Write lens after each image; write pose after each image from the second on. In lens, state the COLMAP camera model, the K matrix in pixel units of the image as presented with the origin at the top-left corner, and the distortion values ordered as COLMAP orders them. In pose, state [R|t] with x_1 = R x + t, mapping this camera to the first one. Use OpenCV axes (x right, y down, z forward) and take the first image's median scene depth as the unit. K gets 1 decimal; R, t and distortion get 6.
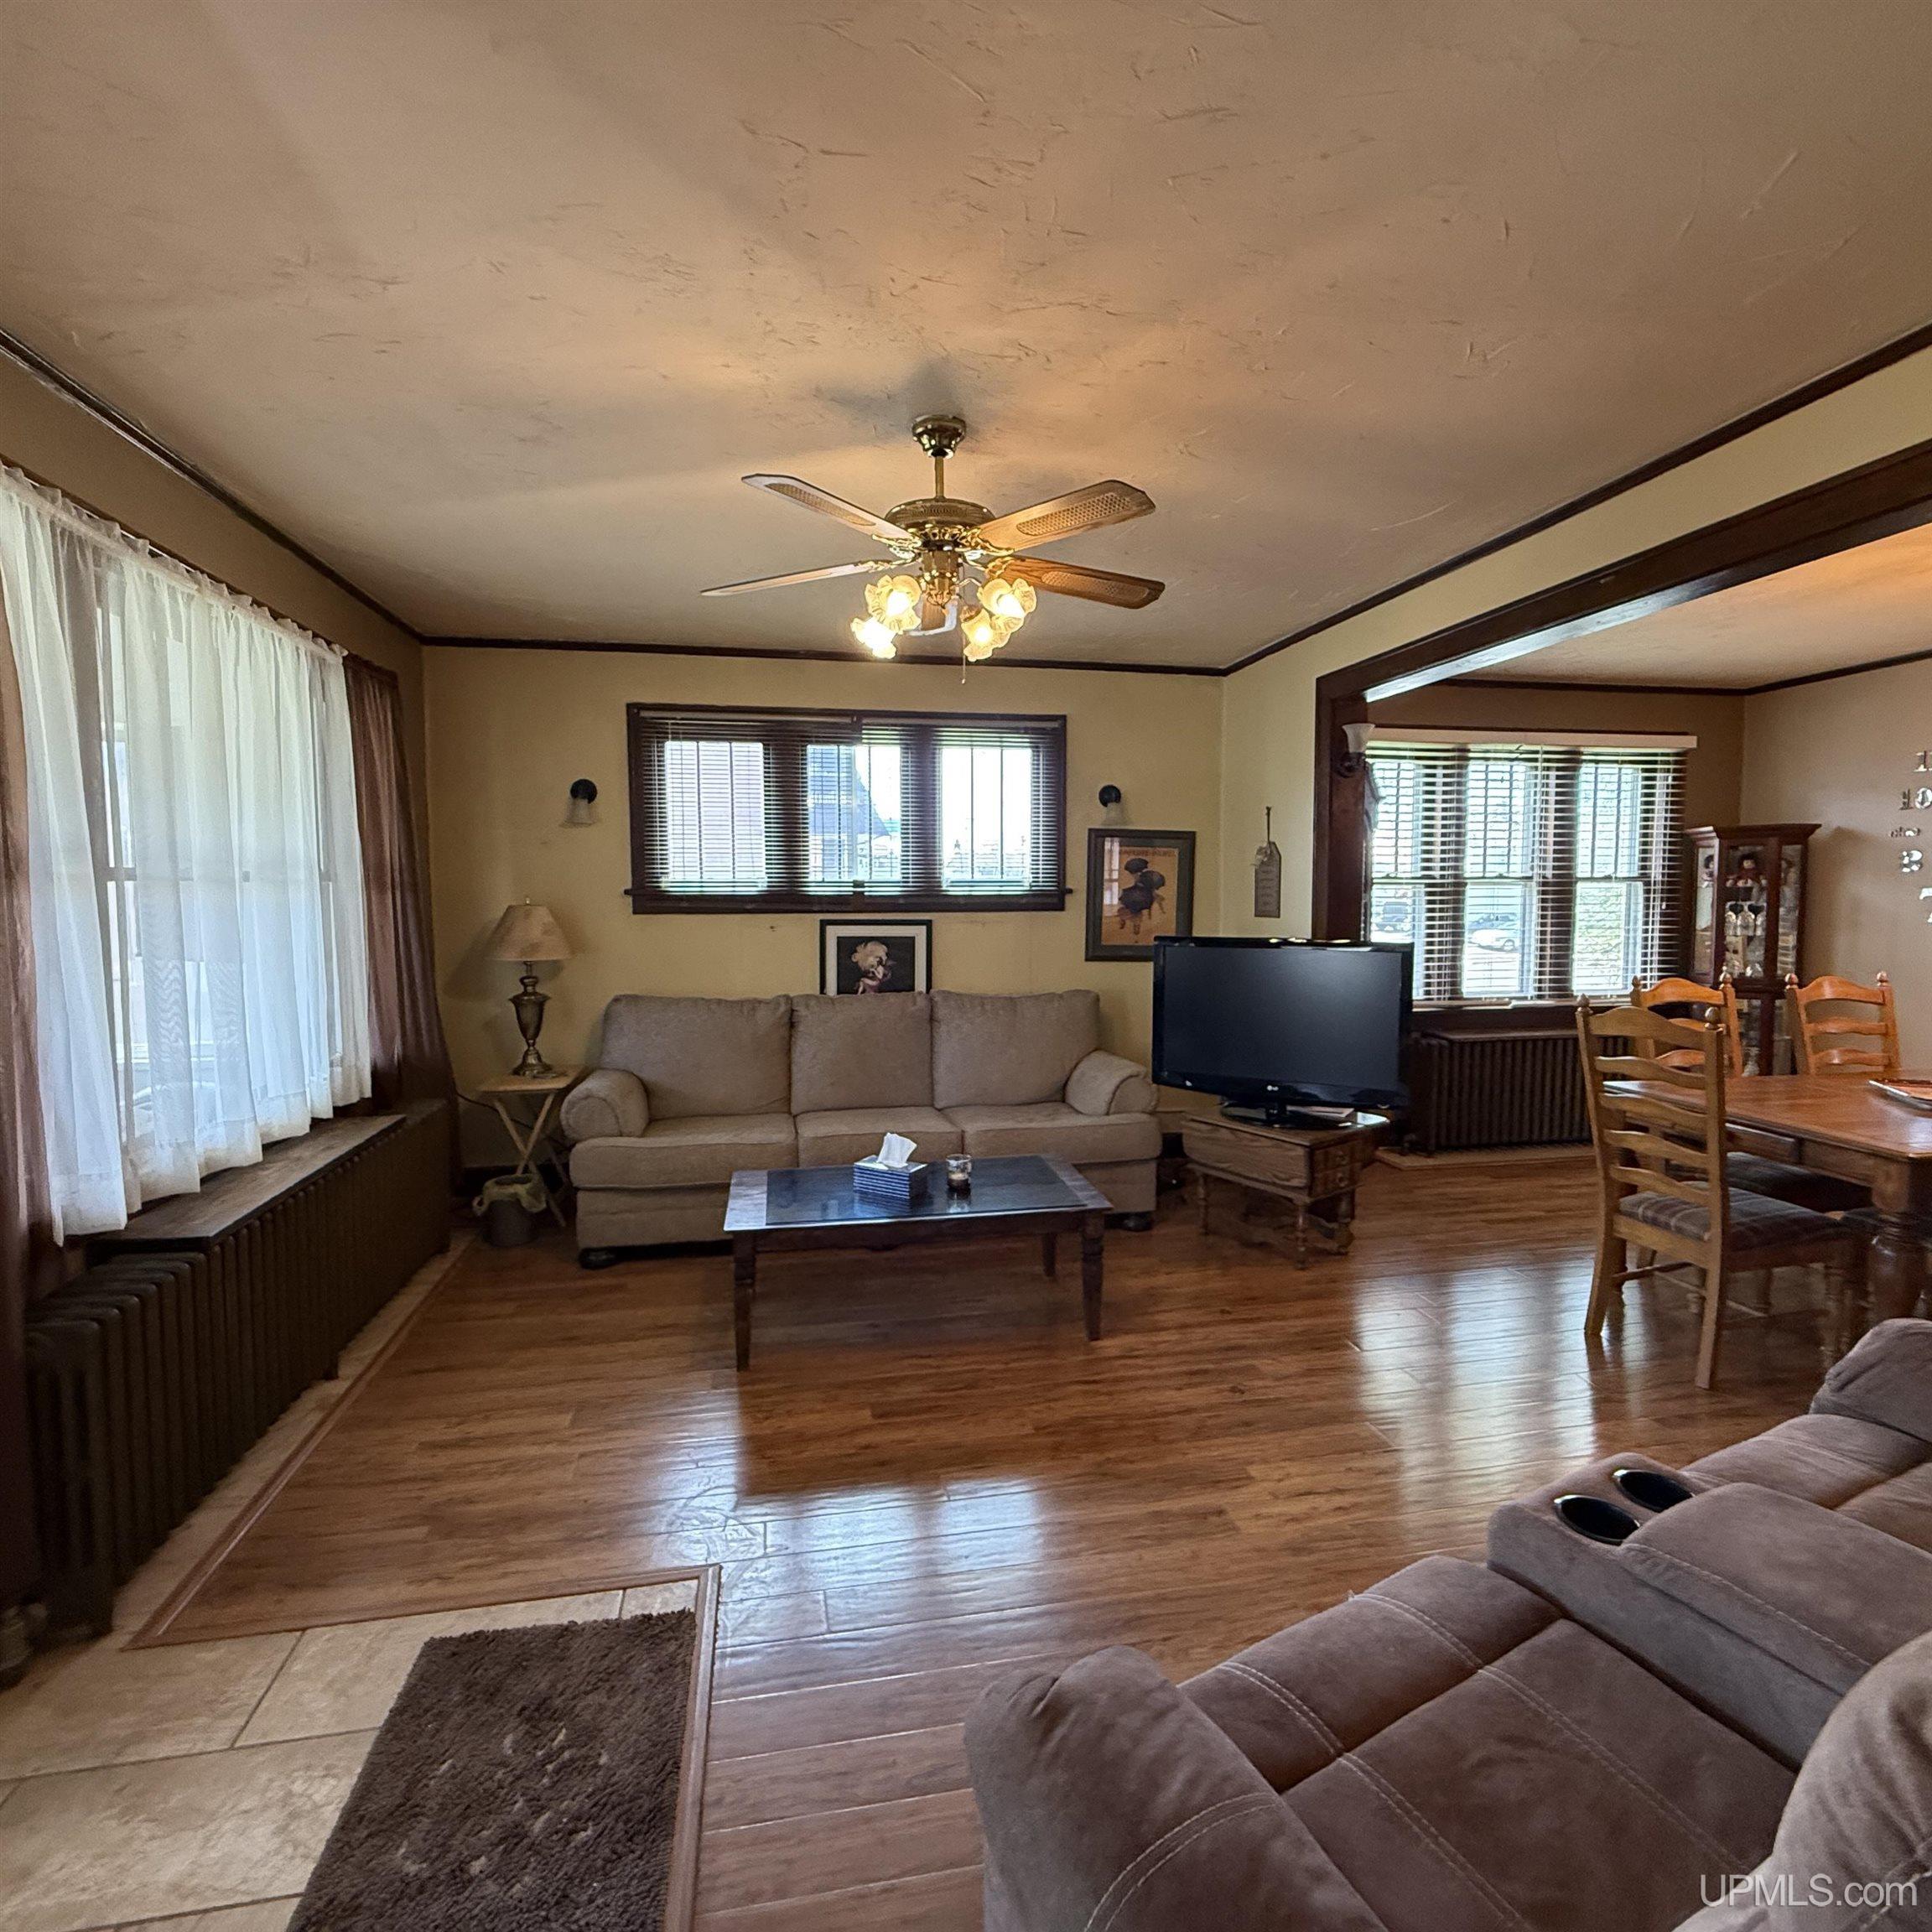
lens RADIAL K [[1019.9, 0, 961.4], [0, 1019.9, 964.3], [0, 0, 1]] dist [-0.003513, 0.001530]
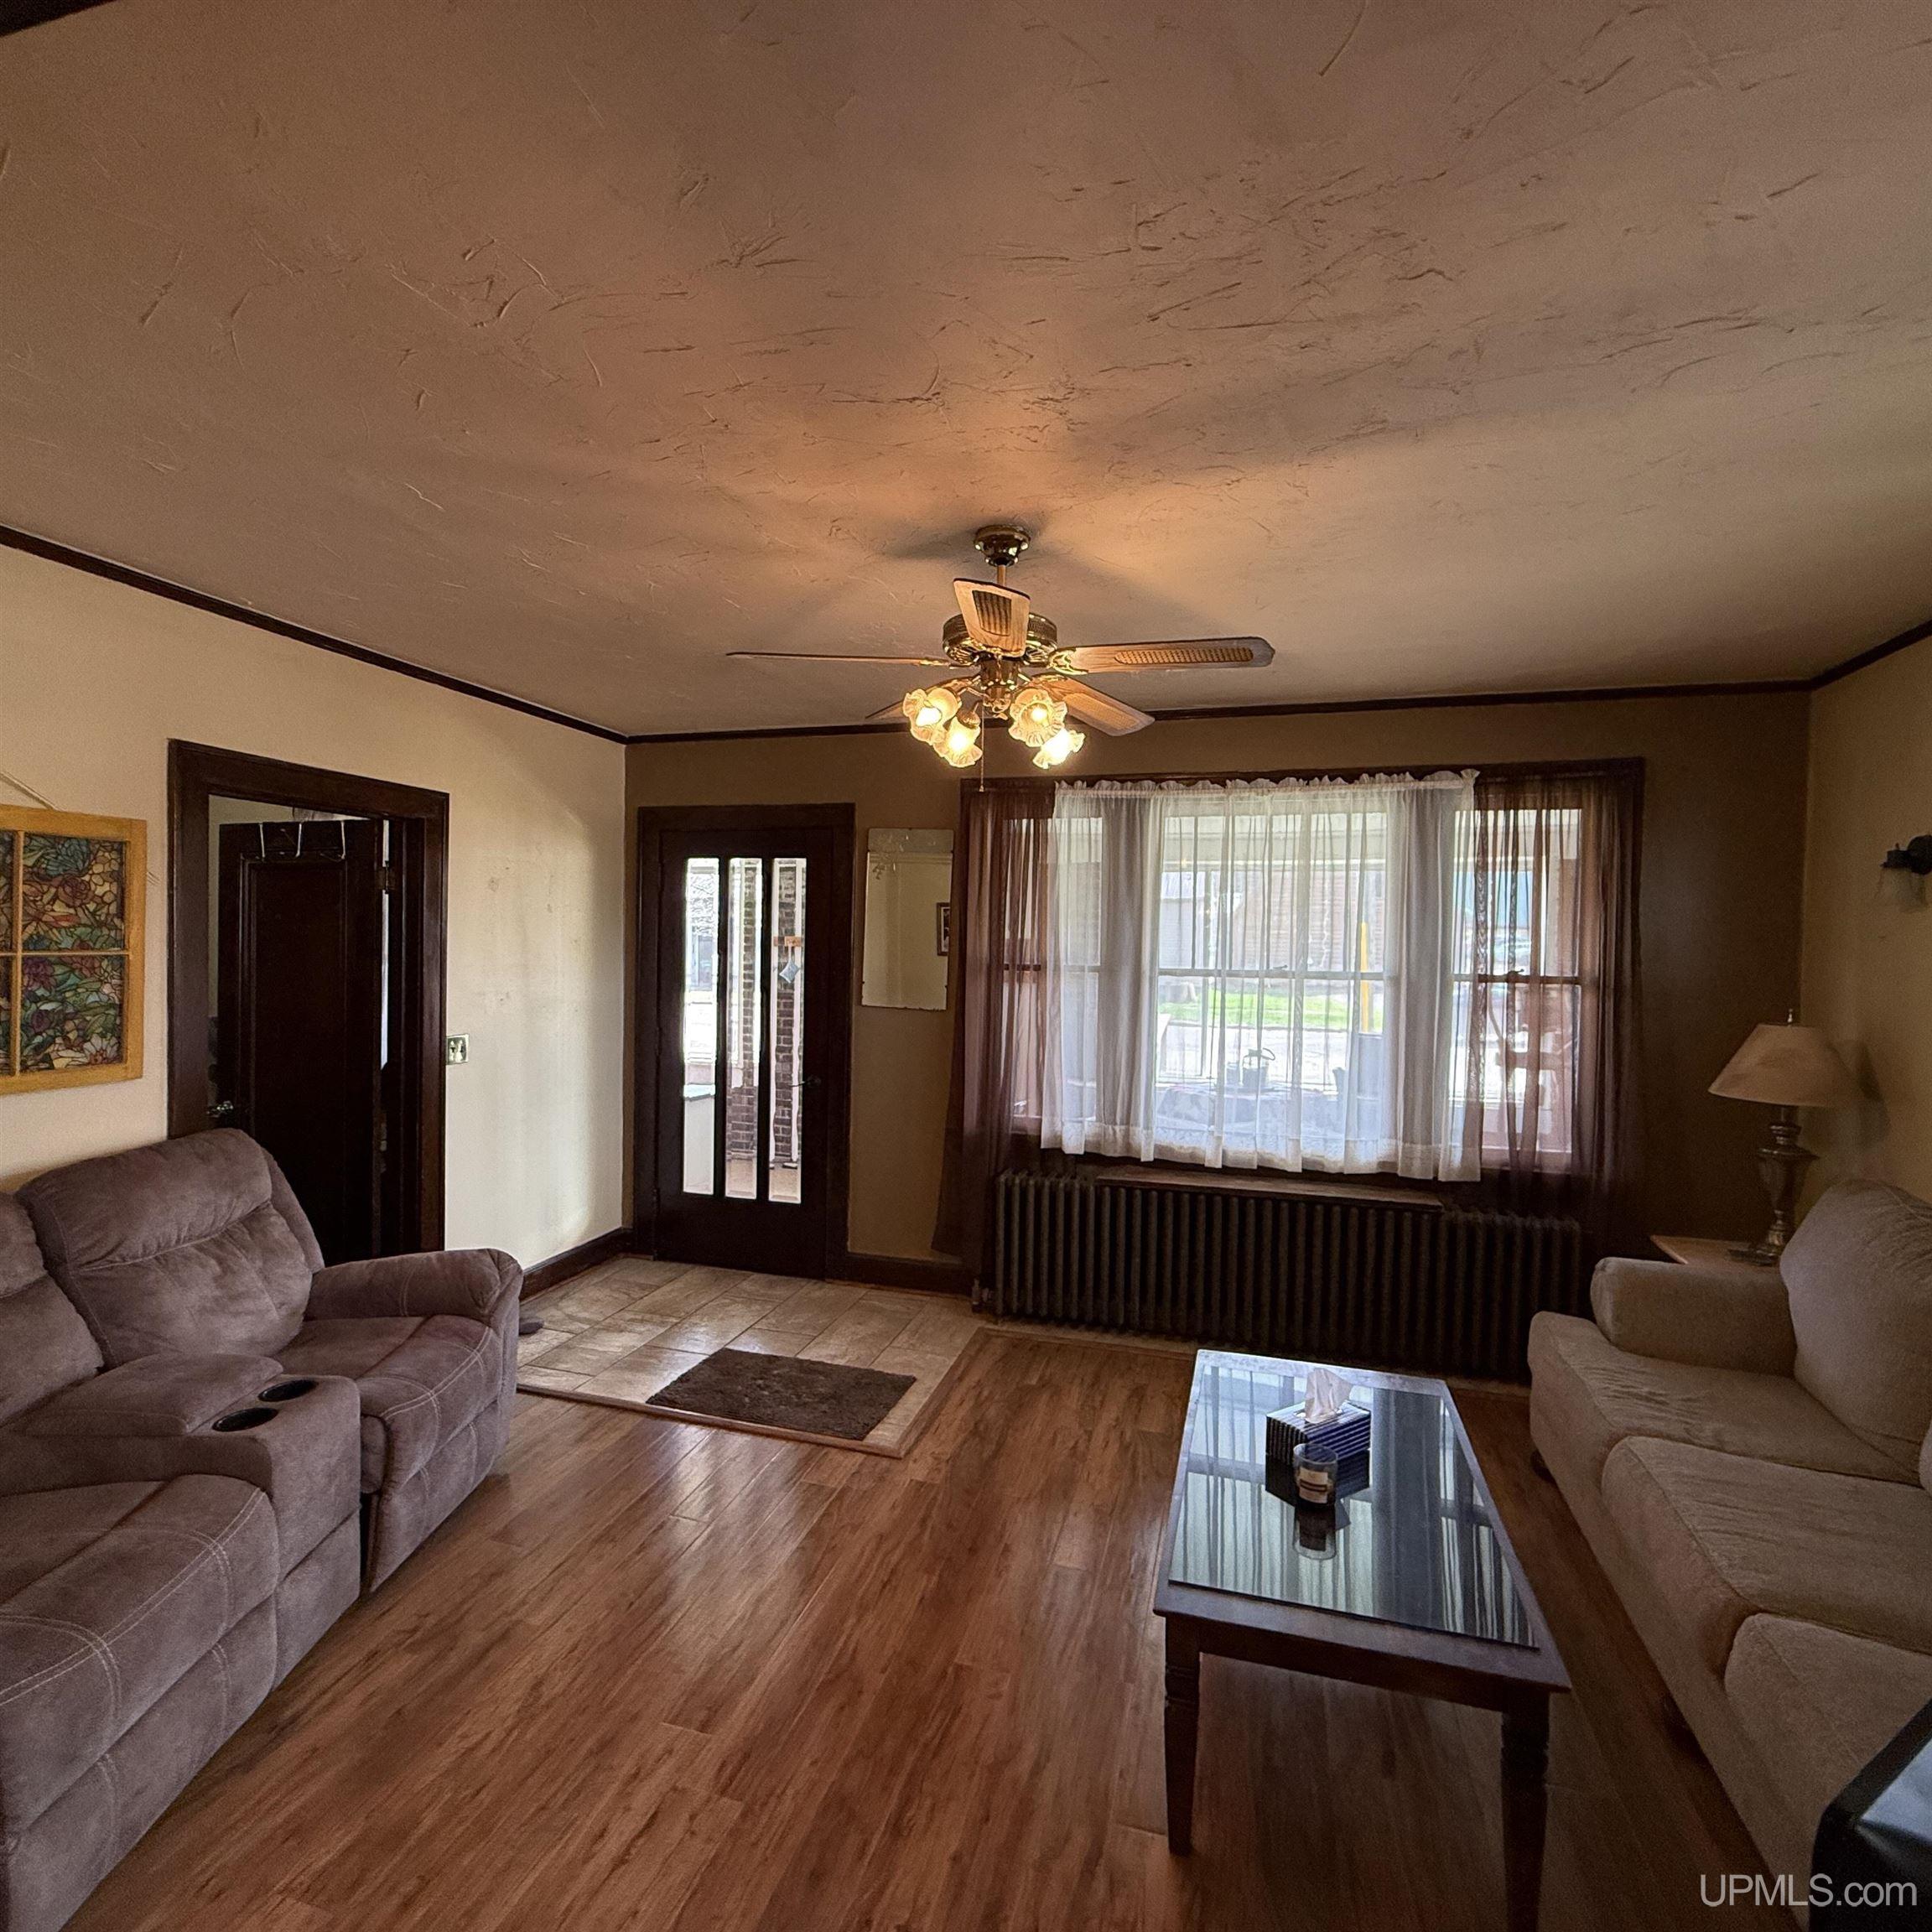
lens RADIAL K [[1022.2, 0, 962.7], [0, 1022.2, 965.7], [0, 0, 1]] dist [-0.002658, 0.000583]
pose [[-0.450505, 0.013081, -0.892678, 0.413202], [-0.081499, 0.995115, 0.055711, -0.077854], [0.889046, 0.097850, -0.447238, 0.680166]]
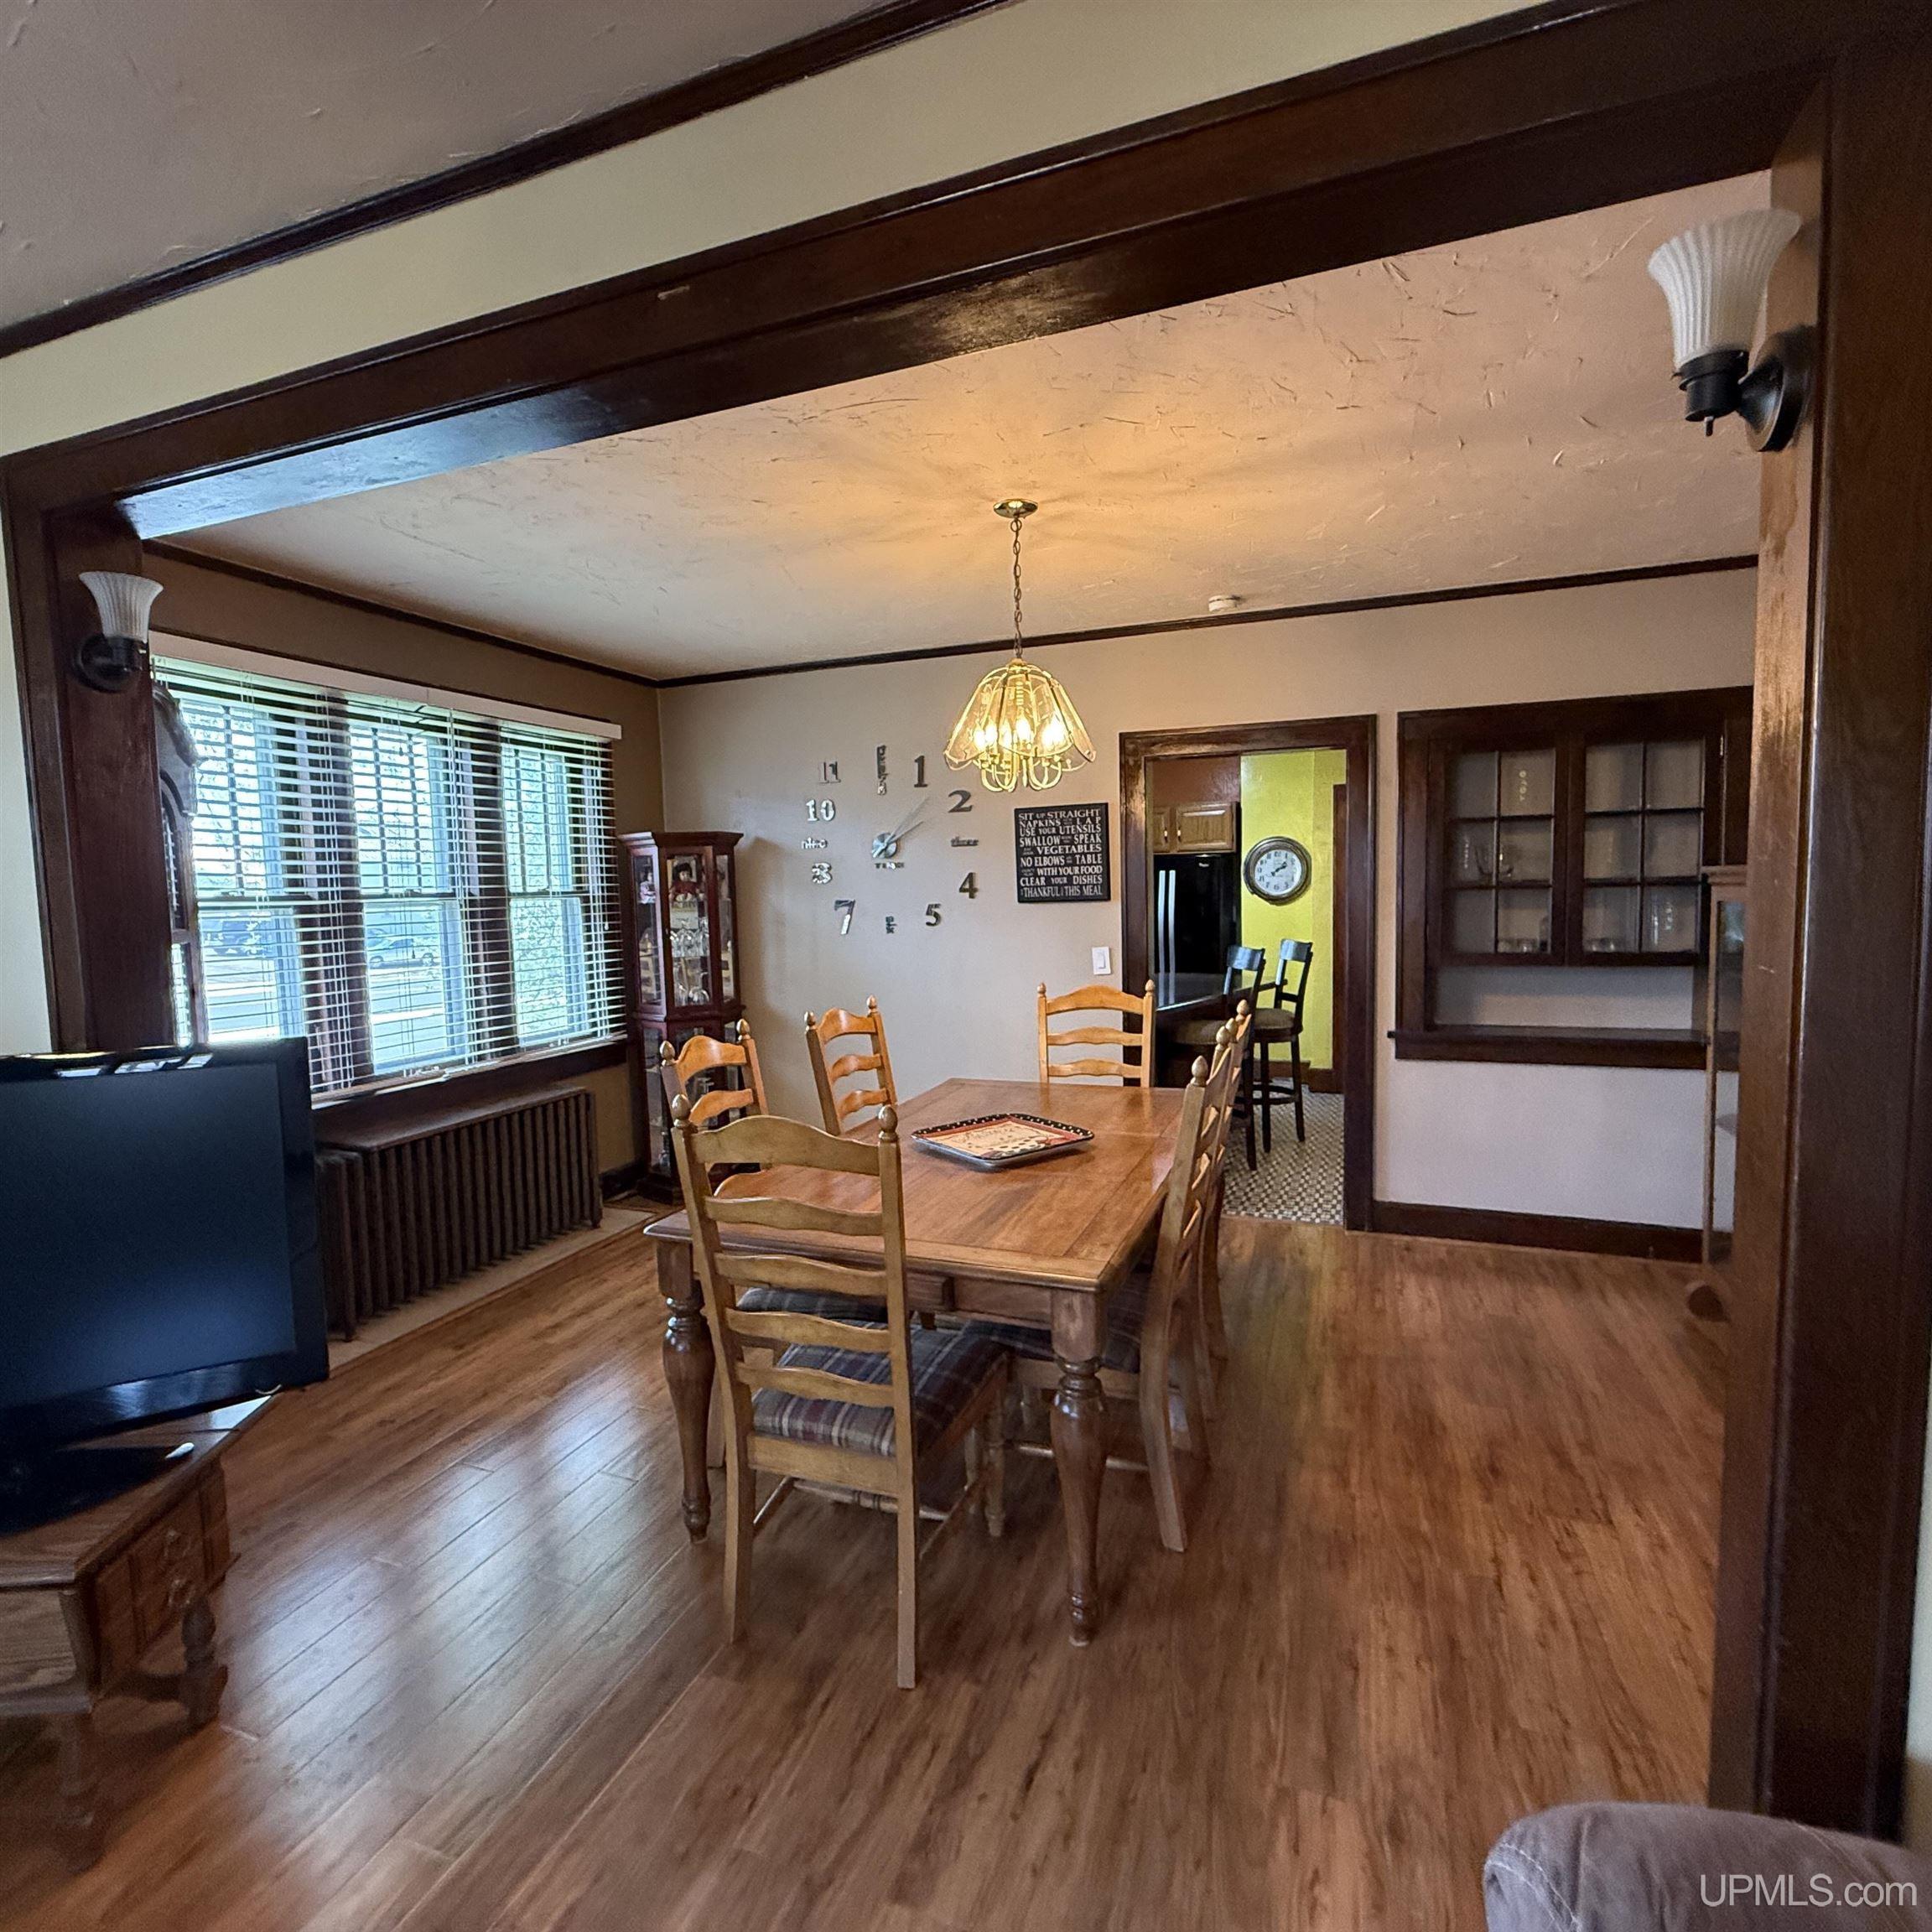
lens RADIAL K [[1022.2, 0, 962.7], [0, 1022.2, 965.7], [0, 0, 1]] dist [-0.002658, 0.000583]
pose [[0.523097, -0.073235, 0.849121, 0.142113], [0.083386, 0.995919, 0.034526, -0.032250], [-0.848184, 0.052744, 0.527069, 0.341482]]
